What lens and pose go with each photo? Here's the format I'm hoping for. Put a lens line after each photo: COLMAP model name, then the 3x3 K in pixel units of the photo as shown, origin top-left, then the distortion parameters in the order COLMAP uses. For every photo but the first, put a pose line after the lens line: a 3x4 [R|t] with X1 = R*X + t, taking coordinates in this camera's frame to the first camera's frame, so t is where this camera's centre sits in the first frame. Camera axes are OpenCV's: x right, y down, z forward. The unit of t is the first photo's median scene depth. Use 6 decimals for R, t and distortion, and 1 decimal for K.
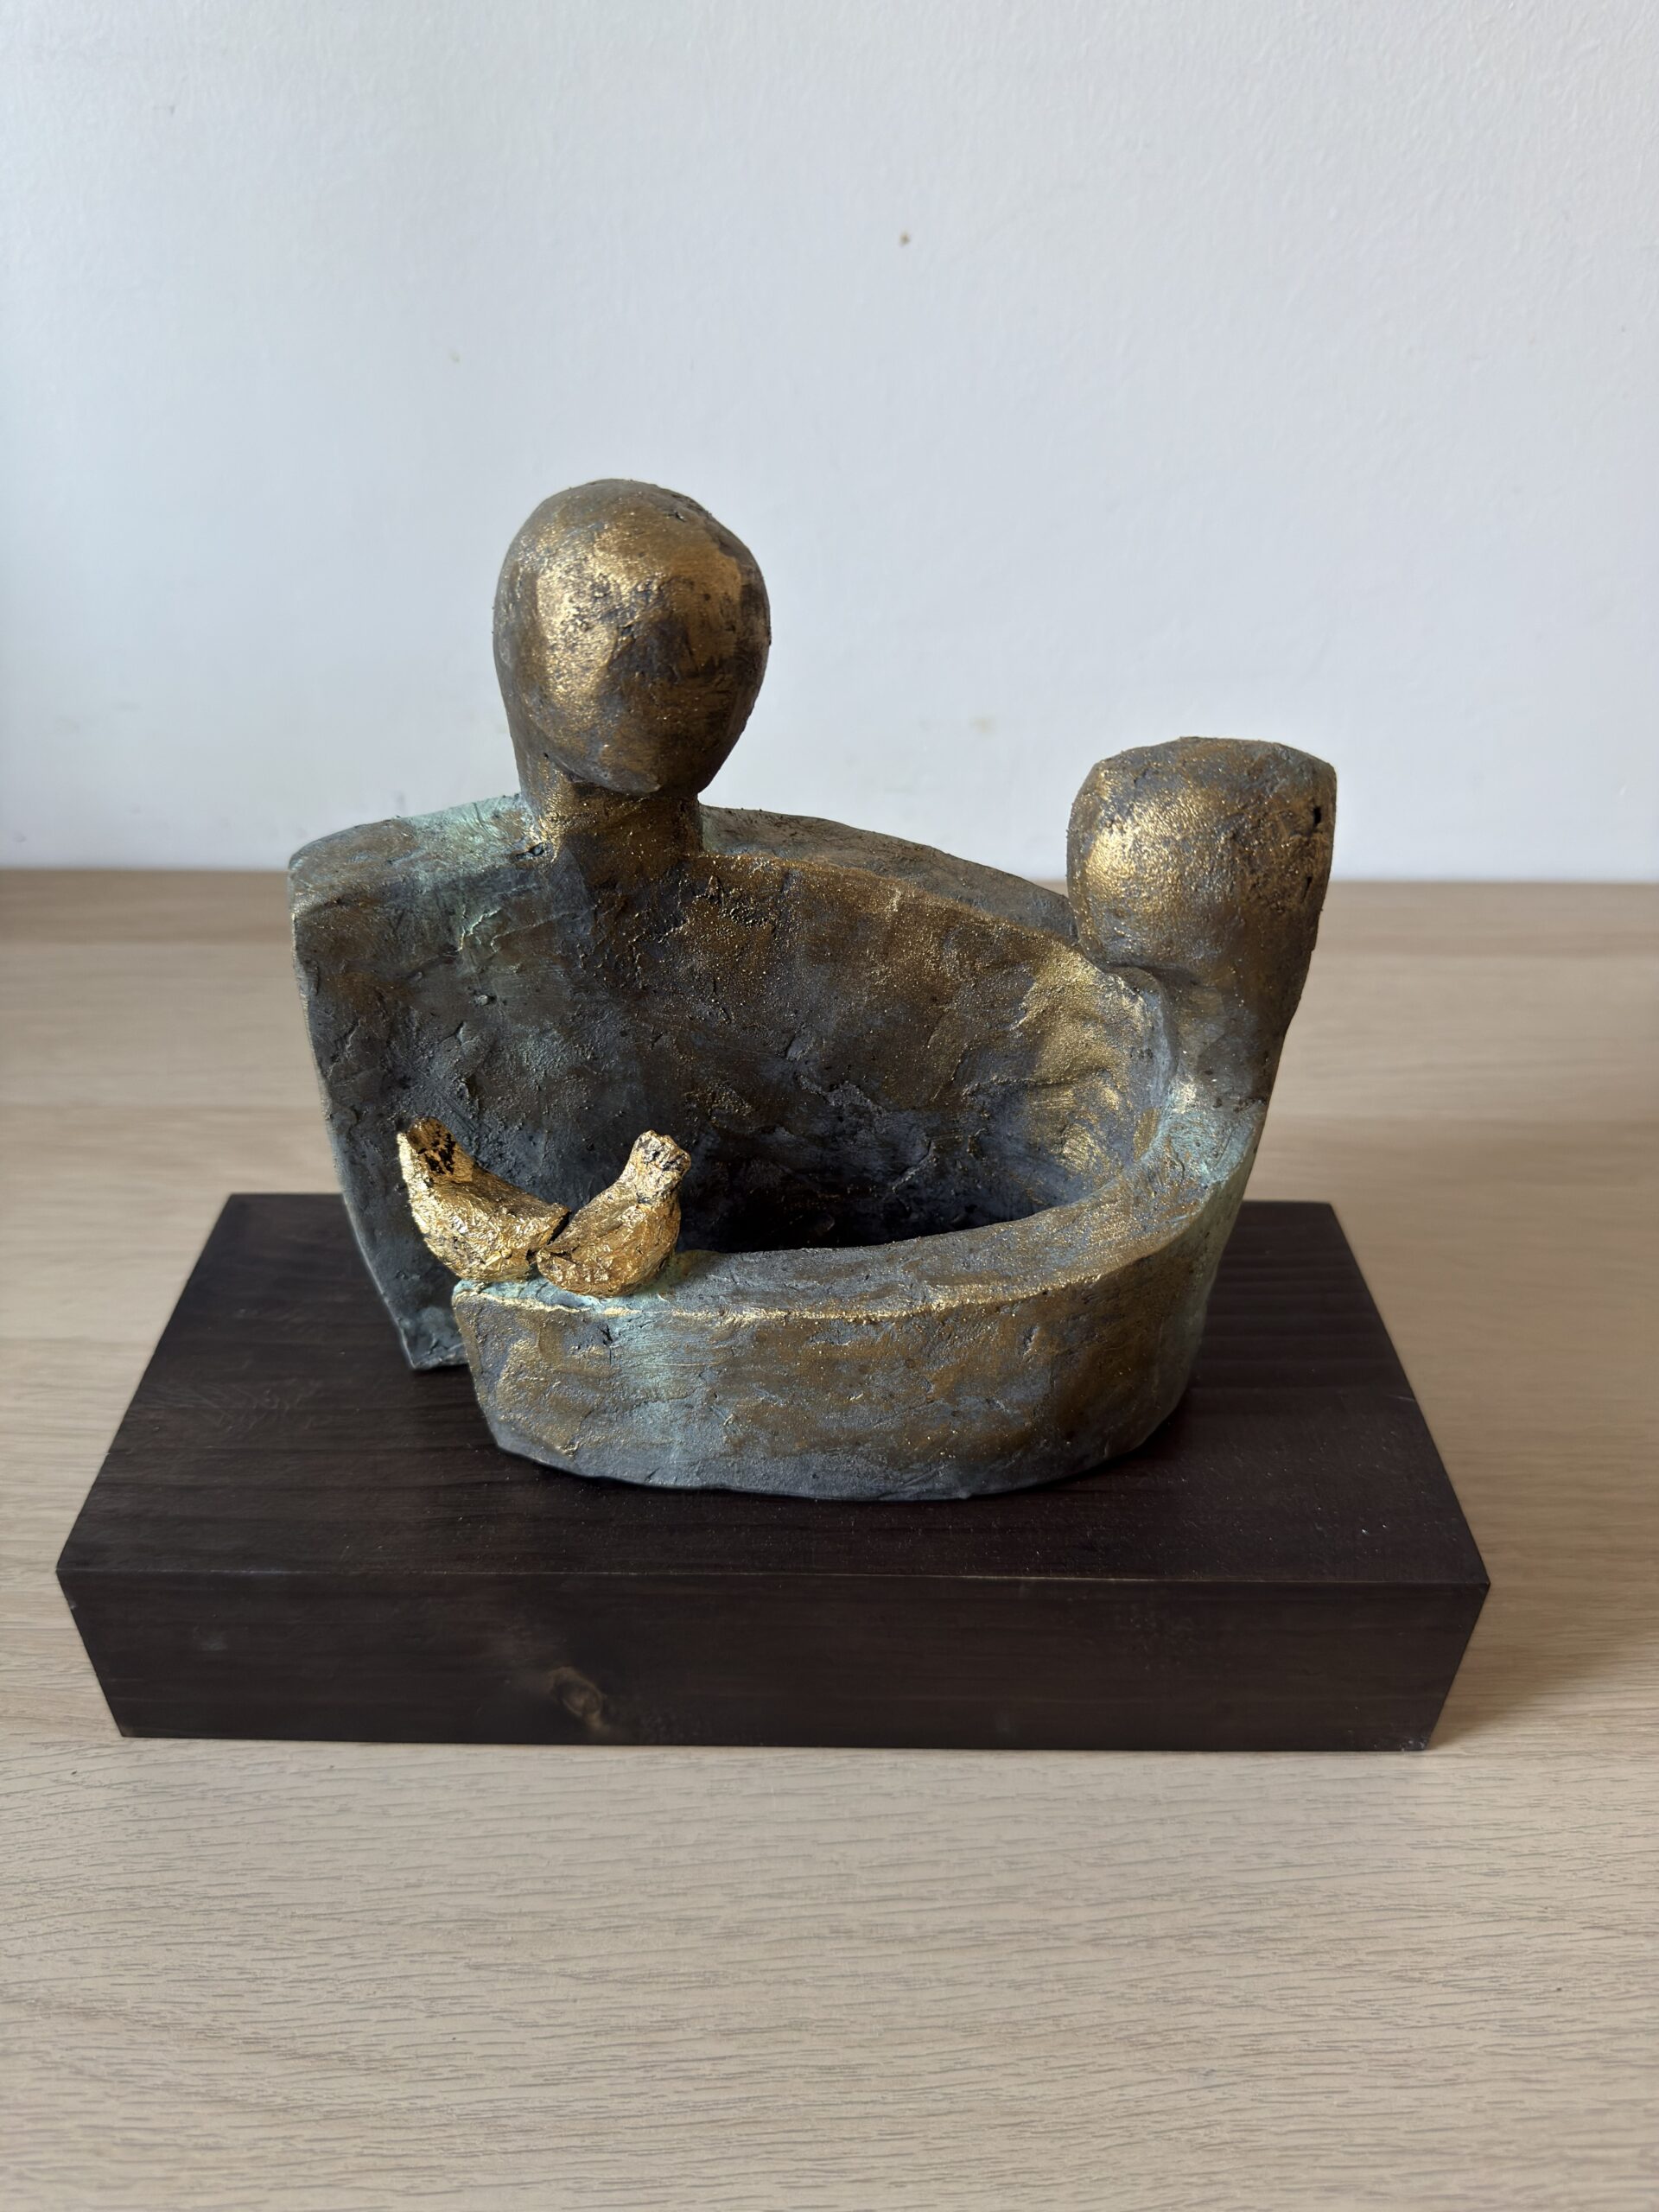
lens RADIAL K [[1608.8, 0, 845.4], [0, 1608.8, 1065.2], [0, 0, 1]] dist [-0.060081, 0.022750]
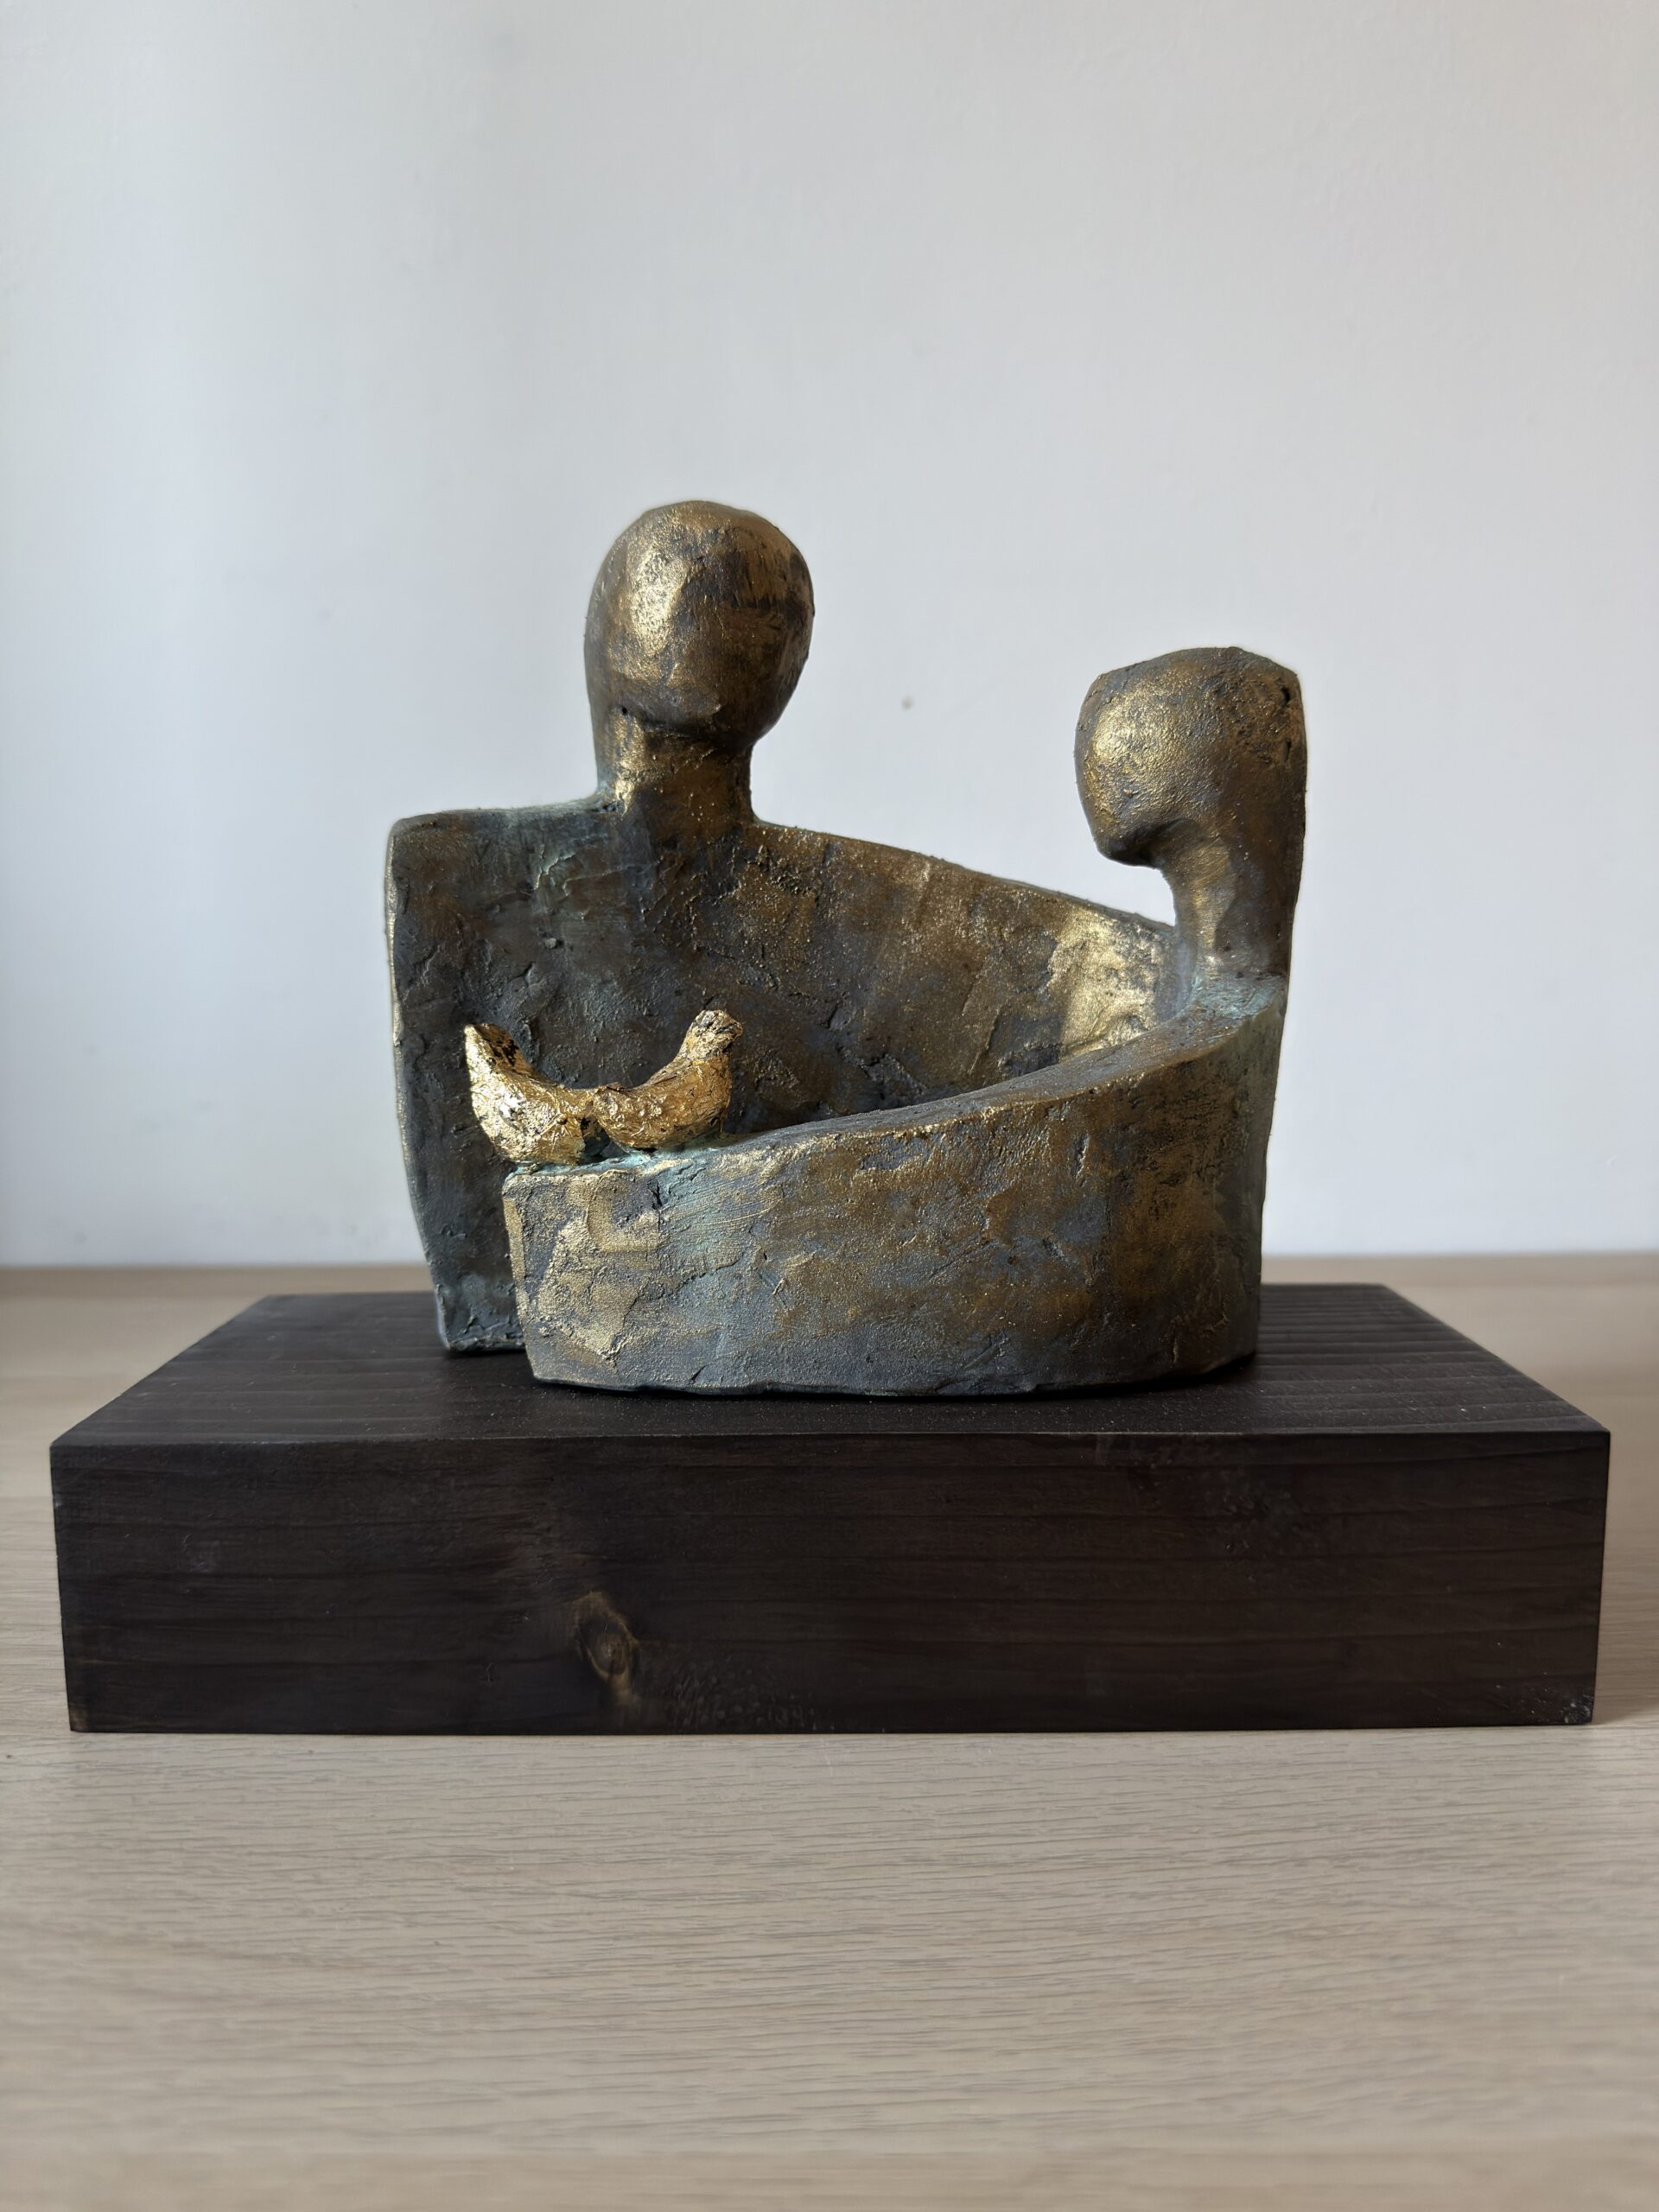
lens RADIAL K [[1608.8, 0, 834.8], [0, 1608.8, 1123.2], [0, 0, 1]] dist [-0.060081, 0.022750]
pose [[0.999642, -0.025456, -0.008274, -0.028704], [0.018716, 0.885740, -0.463805, 0.583251], [0.019135, 0.463484, 0.885899, 0.097563]]
